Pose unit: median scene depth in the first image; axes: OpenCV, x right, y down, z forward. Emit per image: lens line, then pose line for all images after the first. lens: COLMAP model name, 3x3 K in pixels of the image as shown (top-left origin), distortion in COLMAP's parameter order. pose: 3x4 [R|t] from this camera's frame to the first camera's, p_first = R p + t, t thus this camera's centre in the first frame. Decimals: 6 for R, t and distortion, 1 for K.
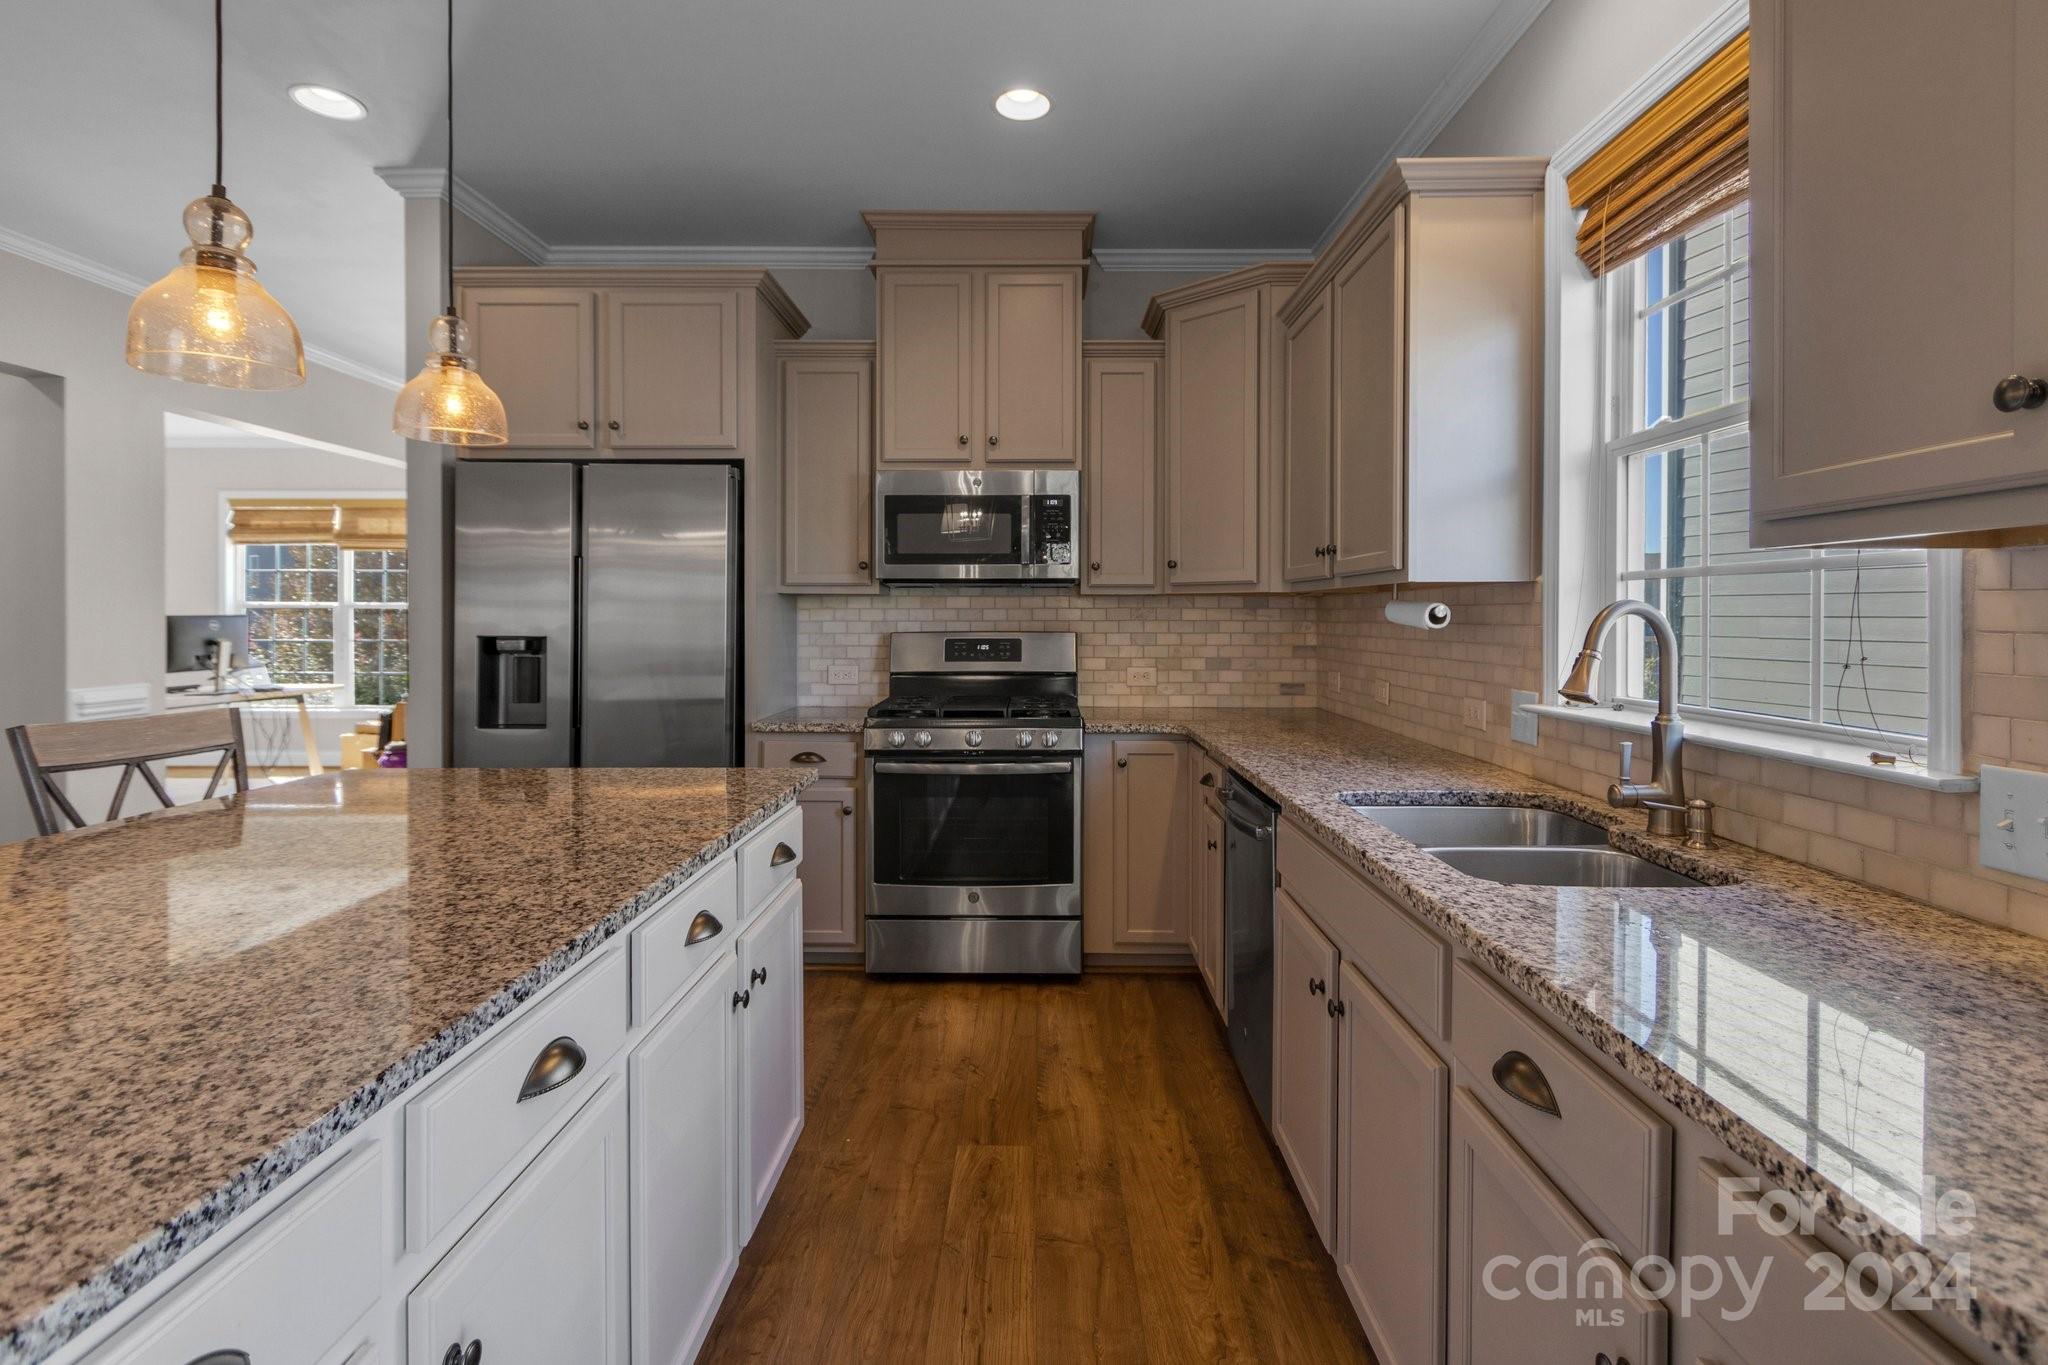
lens RADIAL K [[982.9, 0, 1029.1], [0, 982.9, 625.1], [0, 0, 1]] dist [0.000245, 0.000003]
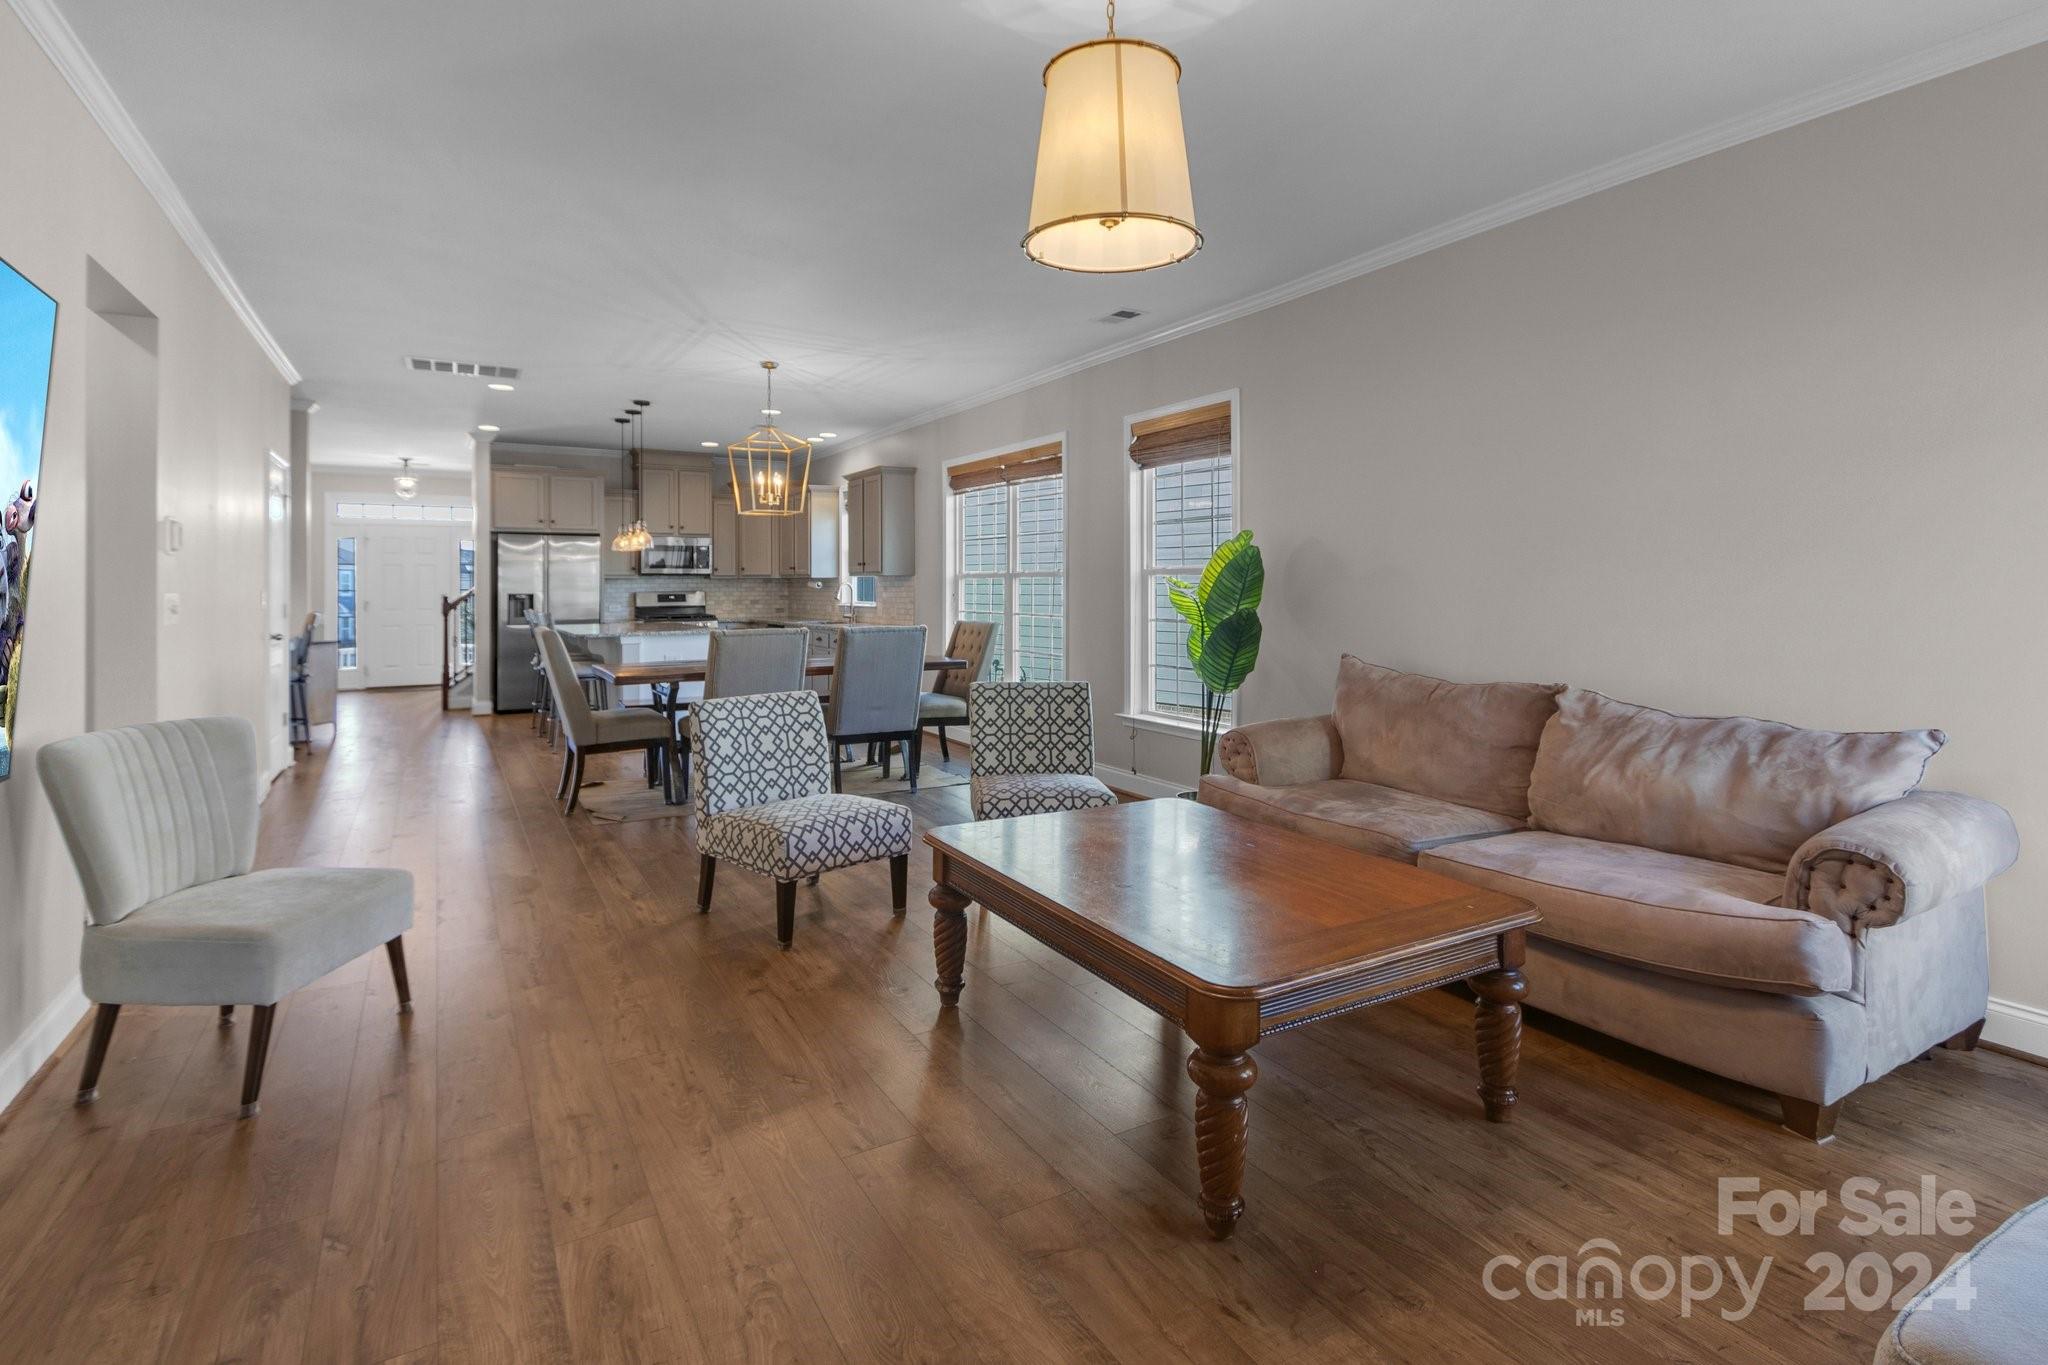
lens RADIAL K [[993.8, 0, 1020.1], [0, 993.8, 592.5], [0, 0, 1]] dist [0.005275, 0.000248]
pose [[0.853650, -0.005362, 0.520819, -0.751955], [0.008568, 0.999956, -0.003748, 0.031374], [-0.520776, 0.007662, 0.853659, -2.162161]]
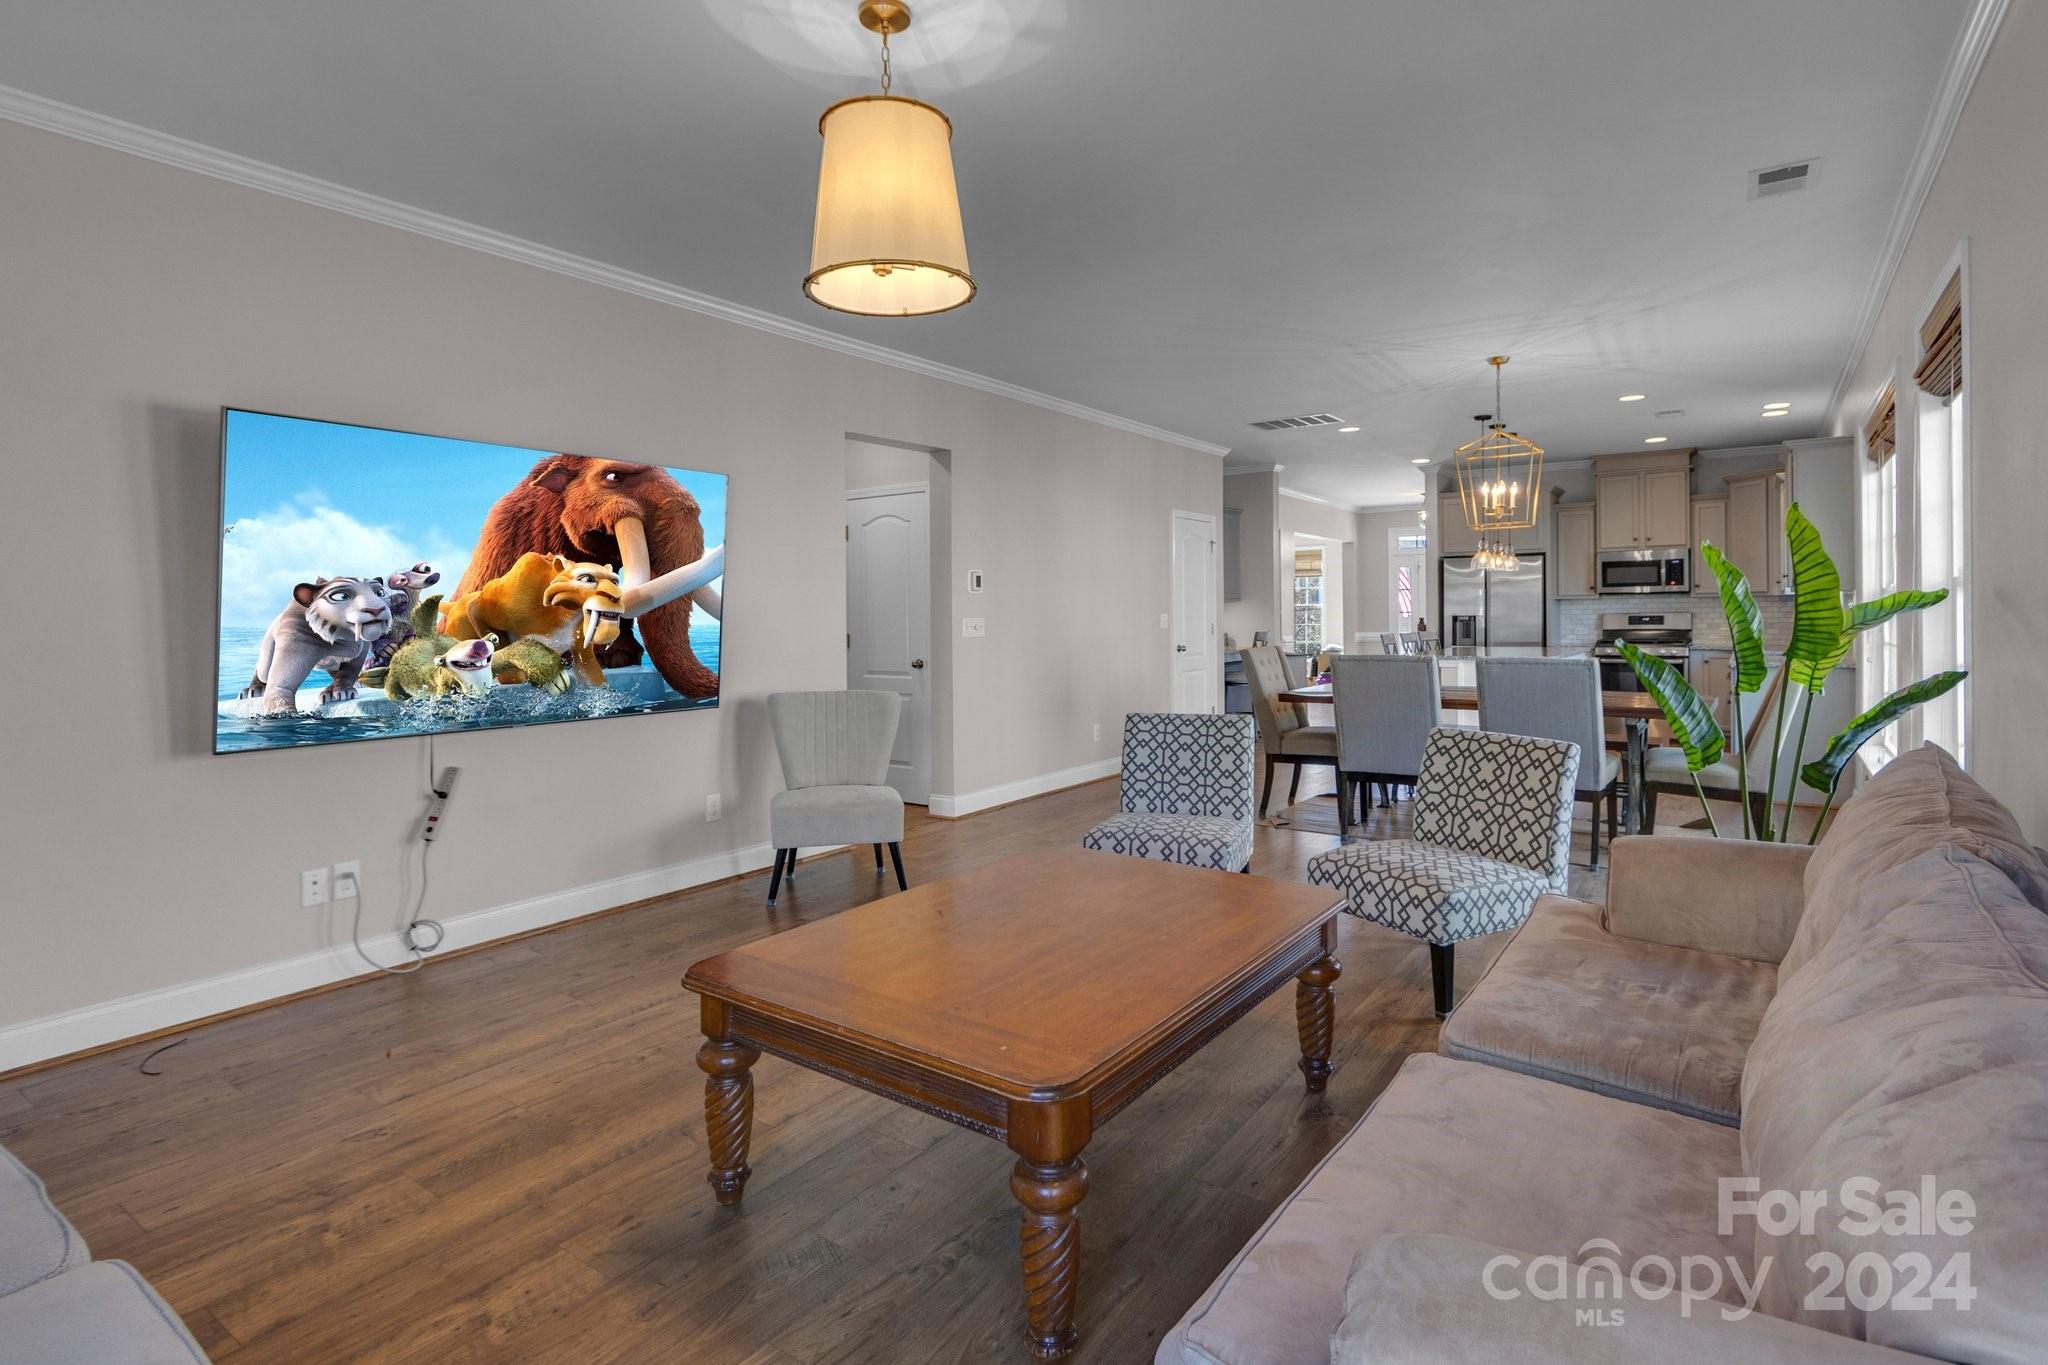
lens RADIAL K [[1019.3, 0, 1048.2], [0, 1019.3, 610.9], [0, 0, 1]] dist [0.002431, 0.000341]
pose [[0.827597, -0.009184, -0.561247, 0.163976], [0.002766, 0.999921, -0.012284, 0.031902], [0.561315, 0.008614, 0.827557, -2.157126]]
